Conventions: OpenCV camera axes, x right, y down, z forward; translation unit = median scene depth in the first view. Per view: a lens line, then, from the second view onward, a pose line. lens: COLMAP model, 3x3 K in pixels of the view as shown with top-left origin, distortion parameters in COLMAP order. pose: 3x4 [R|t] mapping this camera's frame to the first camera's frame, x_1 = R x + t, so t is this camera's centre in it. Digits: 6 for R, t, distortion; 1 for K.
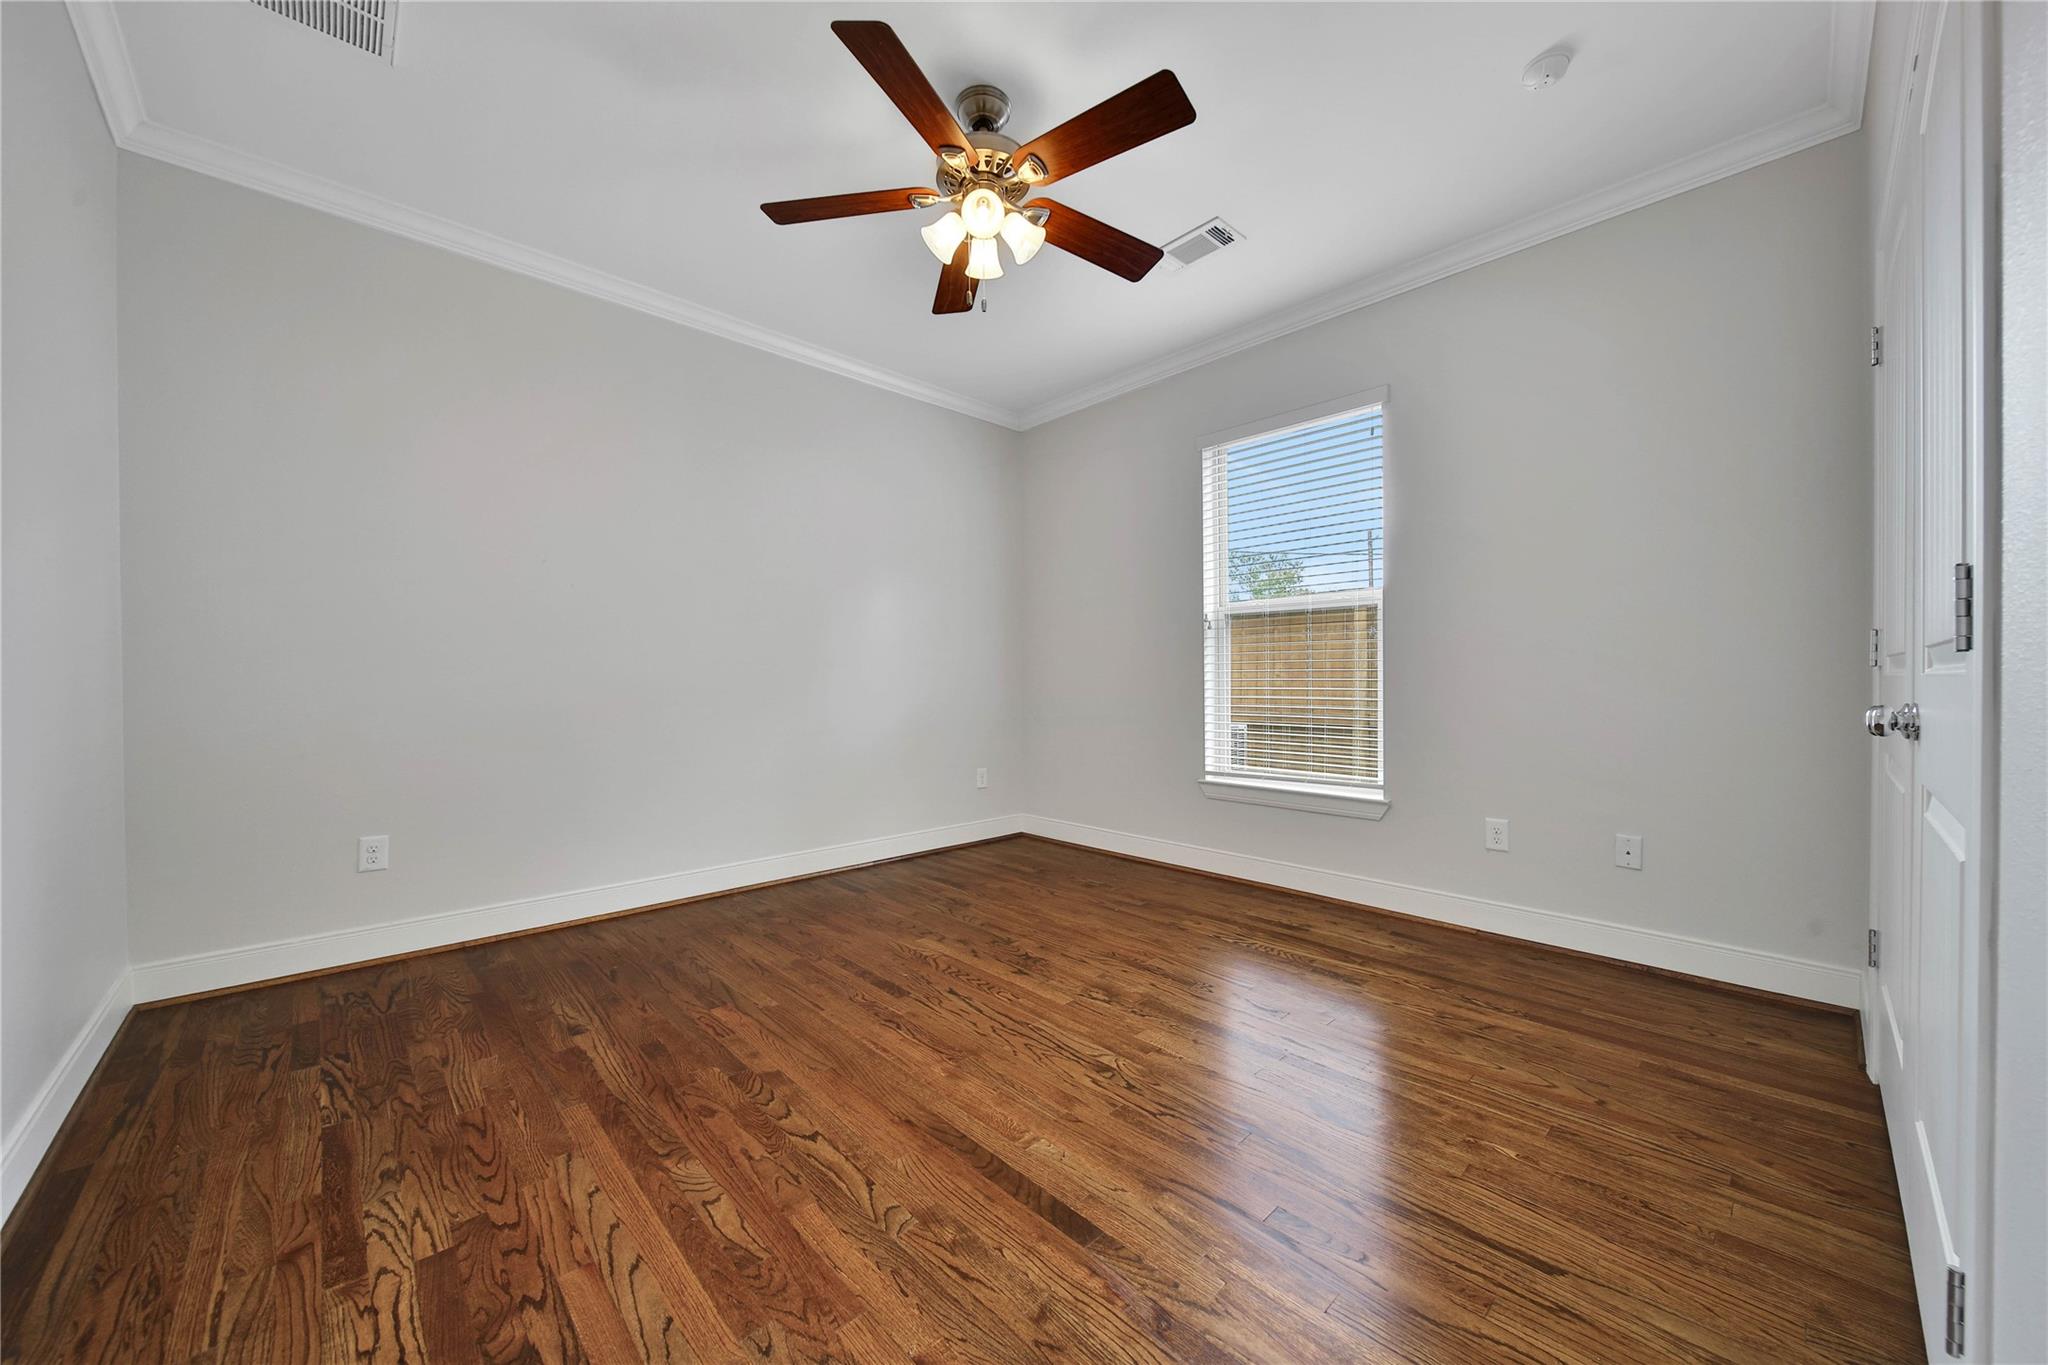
lens RADIAL K [[733.2, 0, 1032.7], [0, 733.2, 686.9], [0, 0, 1]] dist [-0.000262, -0.000750]
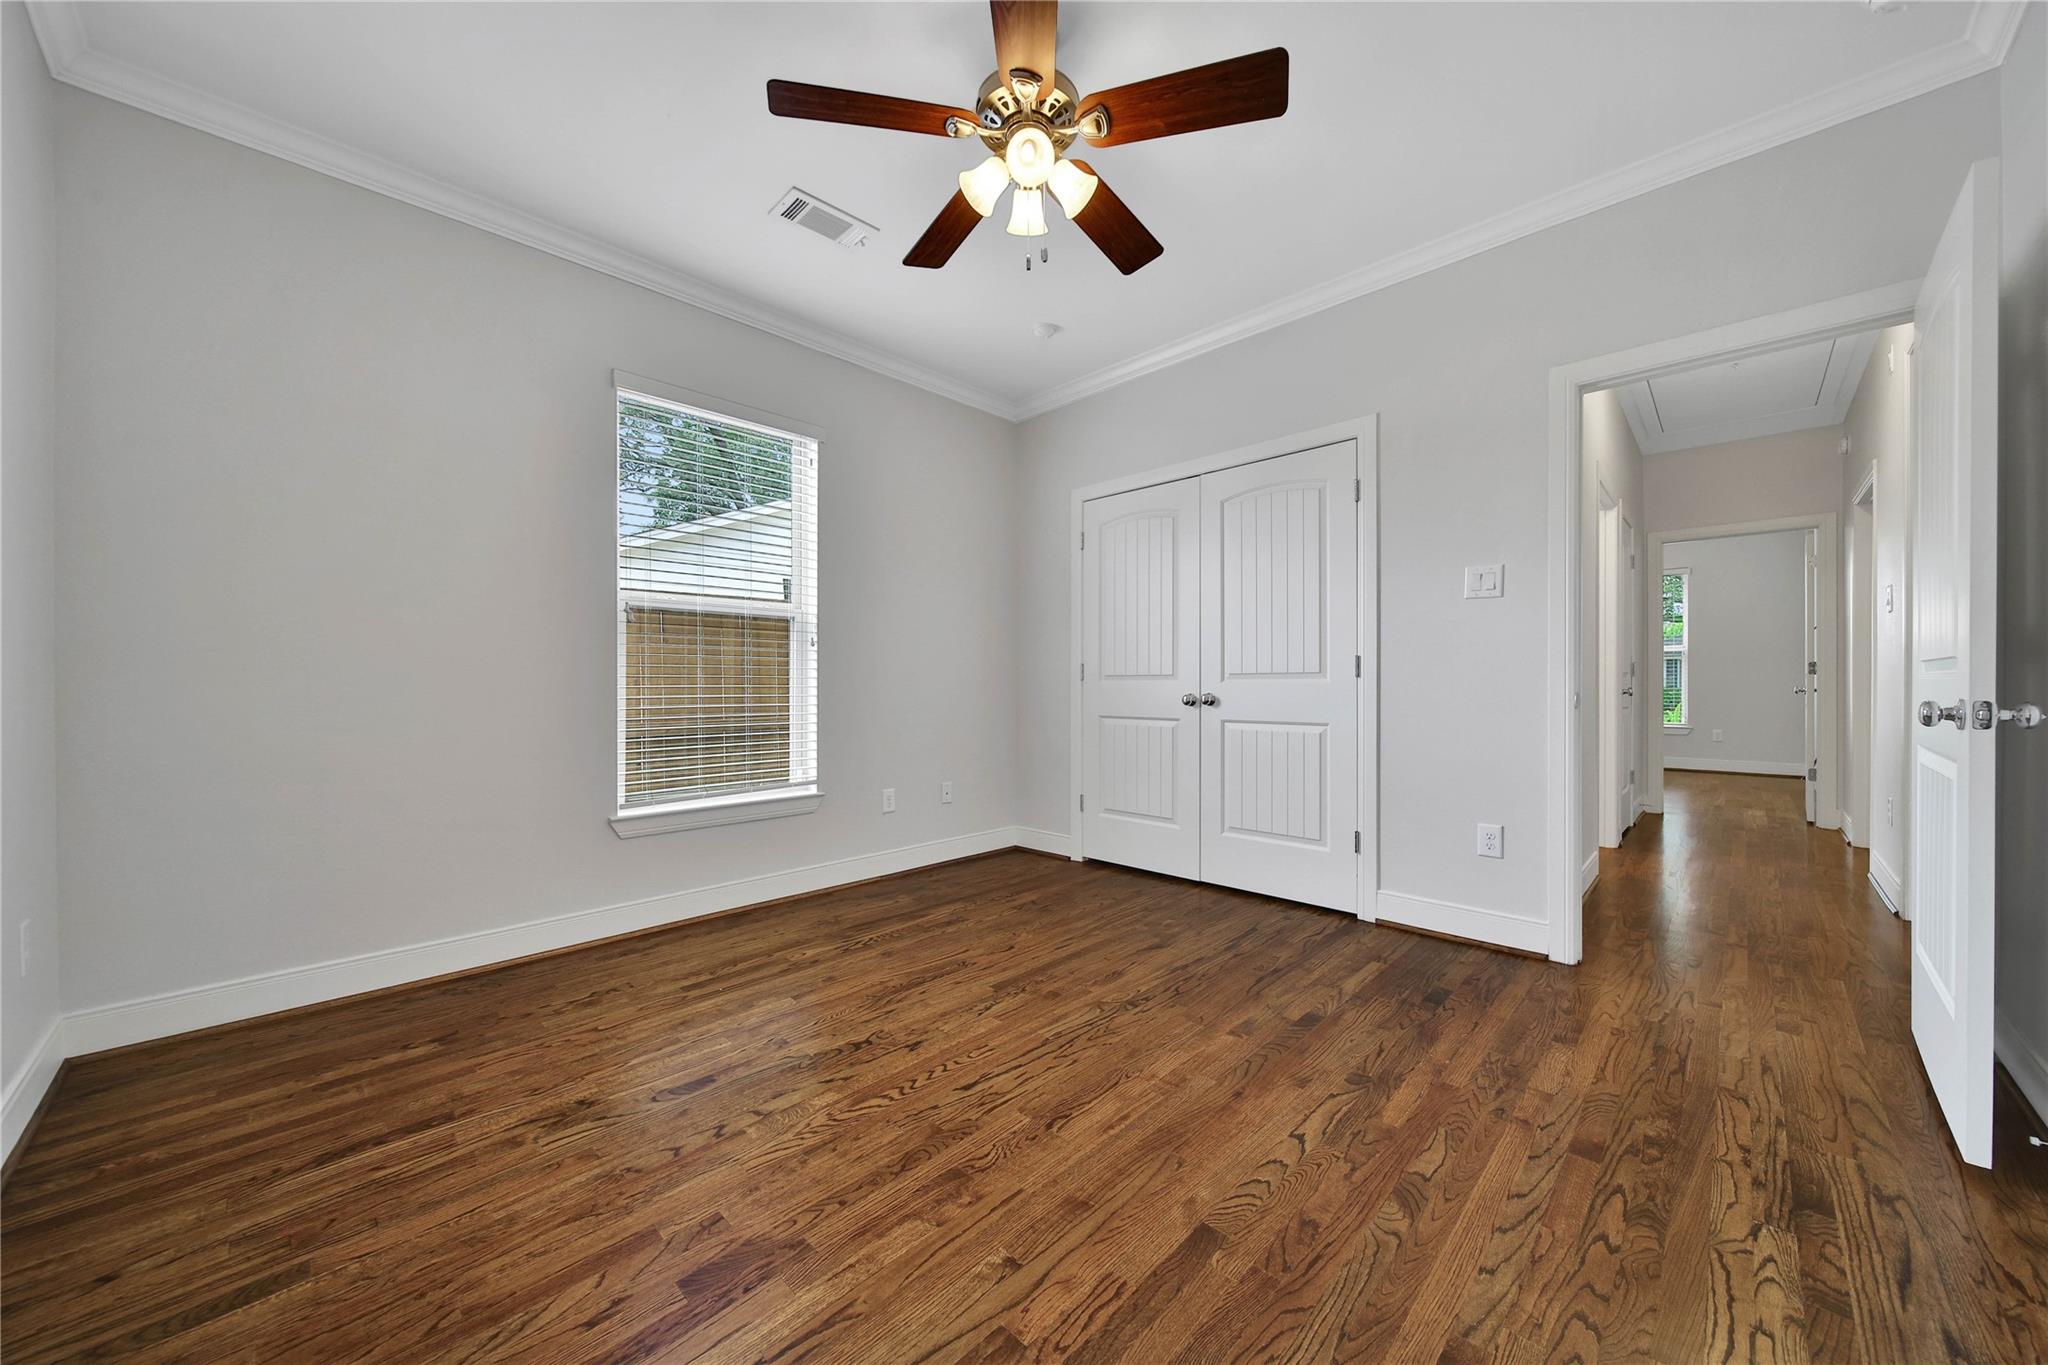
lens RADIAL K [[733.2, 0, 1027.2], [0, 733.2, 690.3], [0, 0, 1]] dist [-0.000262, -0.000750]
pose [[-0.026655, -0.004867, 0.999633, -0.950801], [0.014140, 0.999886, 0.005246, -0.006880], [-0.999545, 0.014274, -0.026583, 1.022535]]
